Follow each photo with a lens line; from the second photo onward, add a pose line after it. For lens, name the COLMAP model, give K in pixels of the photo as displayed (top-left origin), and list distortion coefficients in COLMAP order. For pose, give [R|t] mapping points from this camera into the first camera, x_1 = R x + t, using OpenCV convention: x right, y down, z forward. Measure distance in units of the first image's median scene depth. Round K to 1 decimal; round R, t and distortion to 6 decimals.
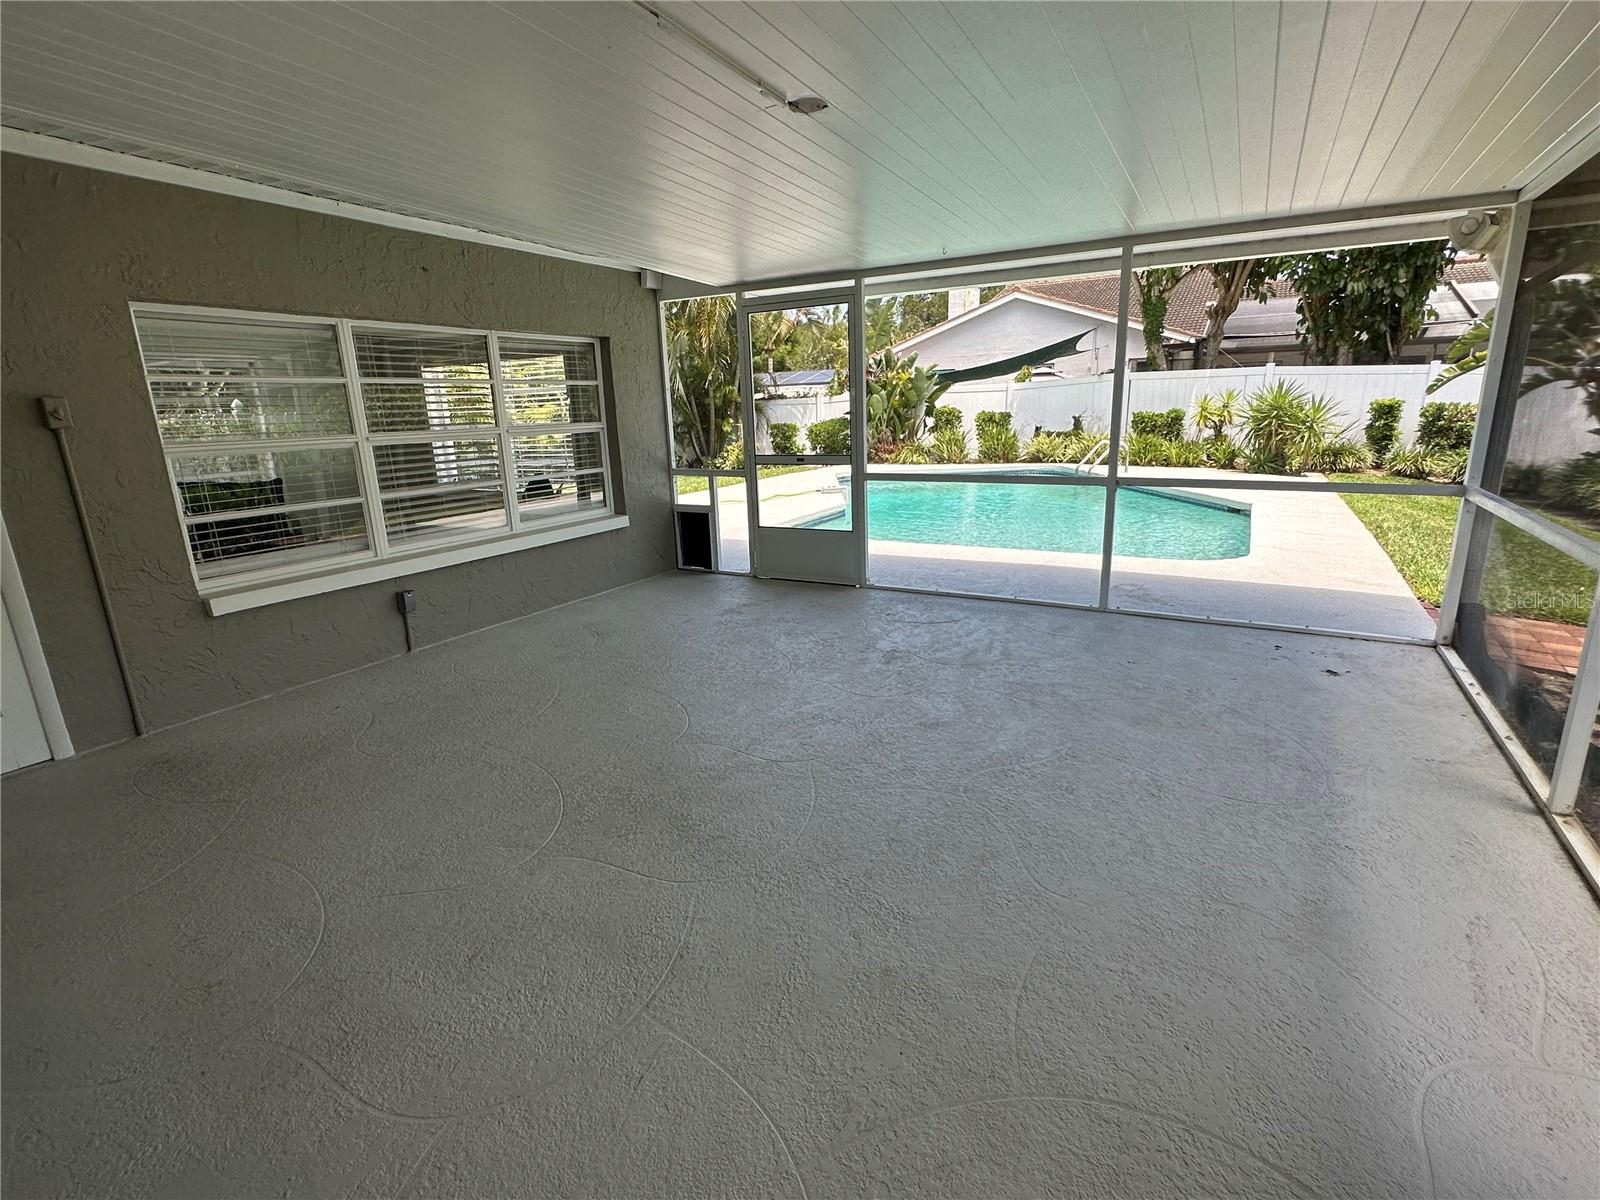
lens RADIAL K [[767.7, 0, 801.0], [0, 767.7, 608.0], [0, 0, 1]] dist [0.003660, -0.000010]
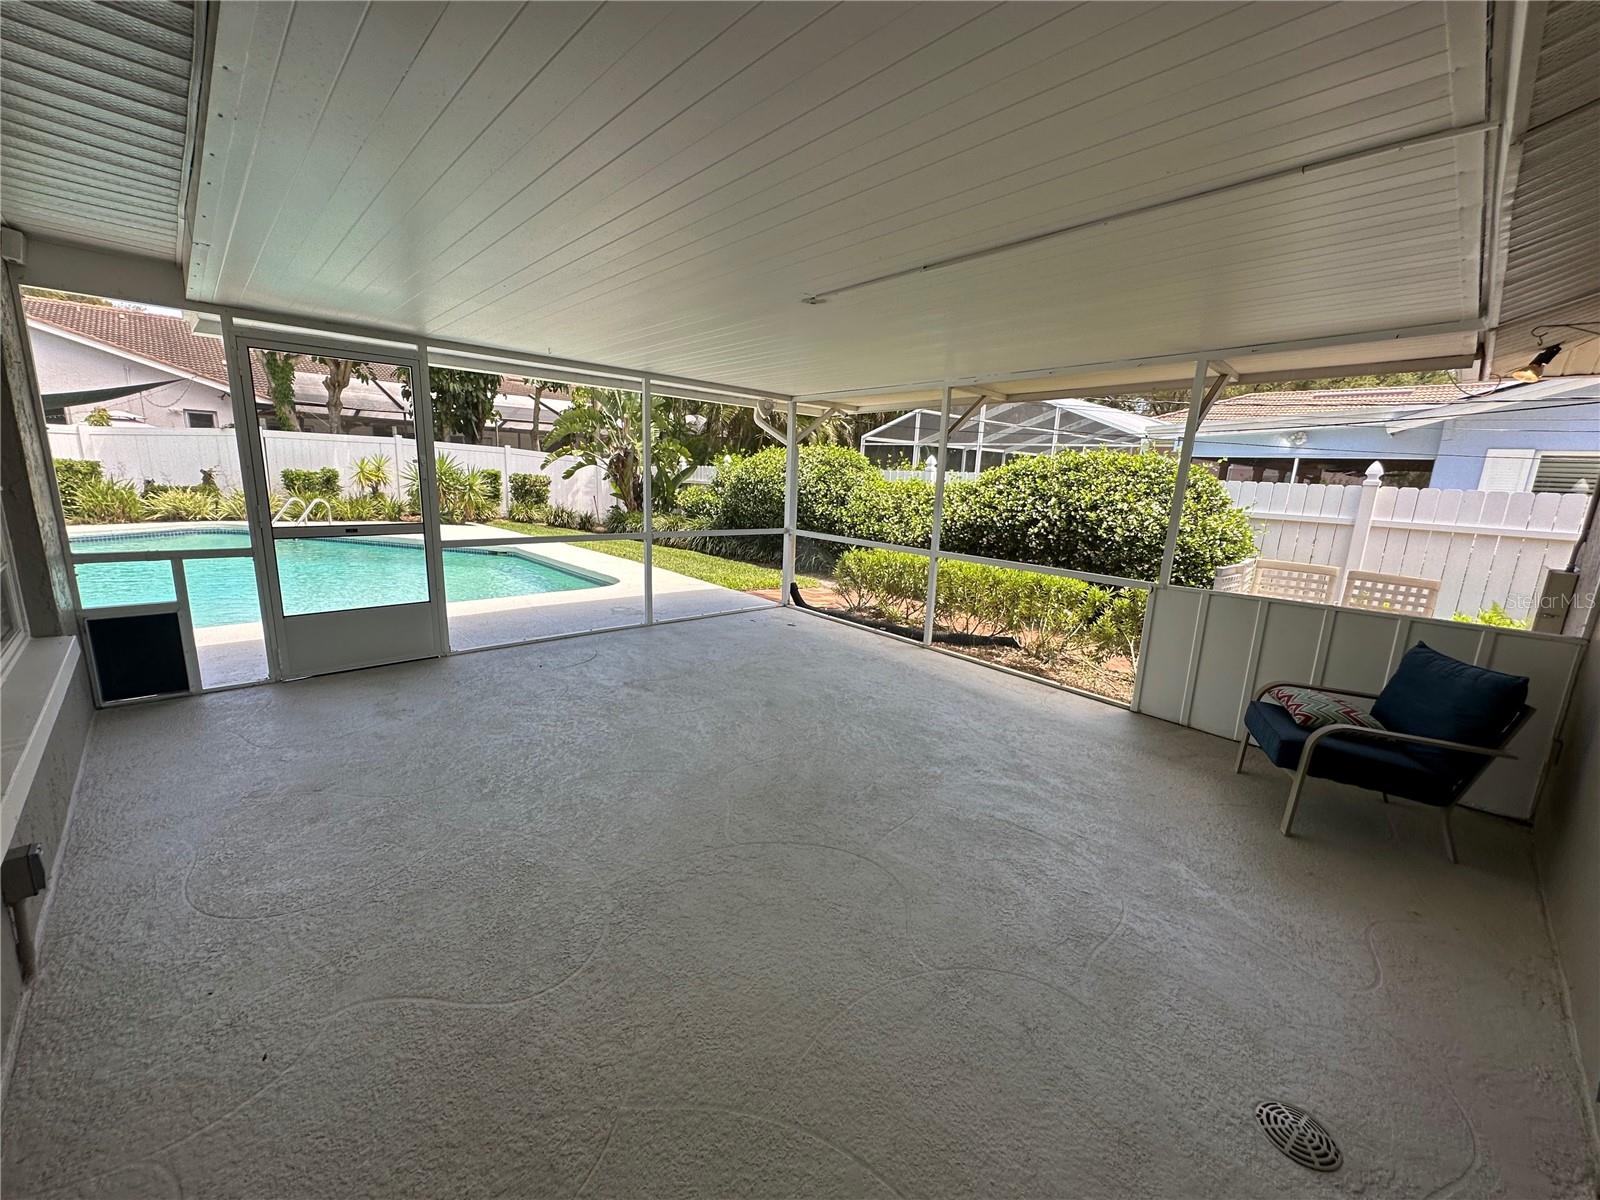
lens RADIAL K [[641.6, 0, 797.4], [0, 641.6, 603.2], [0, 0, 1]] dist [-0.000920, 0.000231]
pose [[0.270803, -0.153804, 0.950268, -0.653372], [0.193633, 0.975680, 0.102736, -0.103968], [-0.942959, 0.156182, 0.293999, 0.378154]]
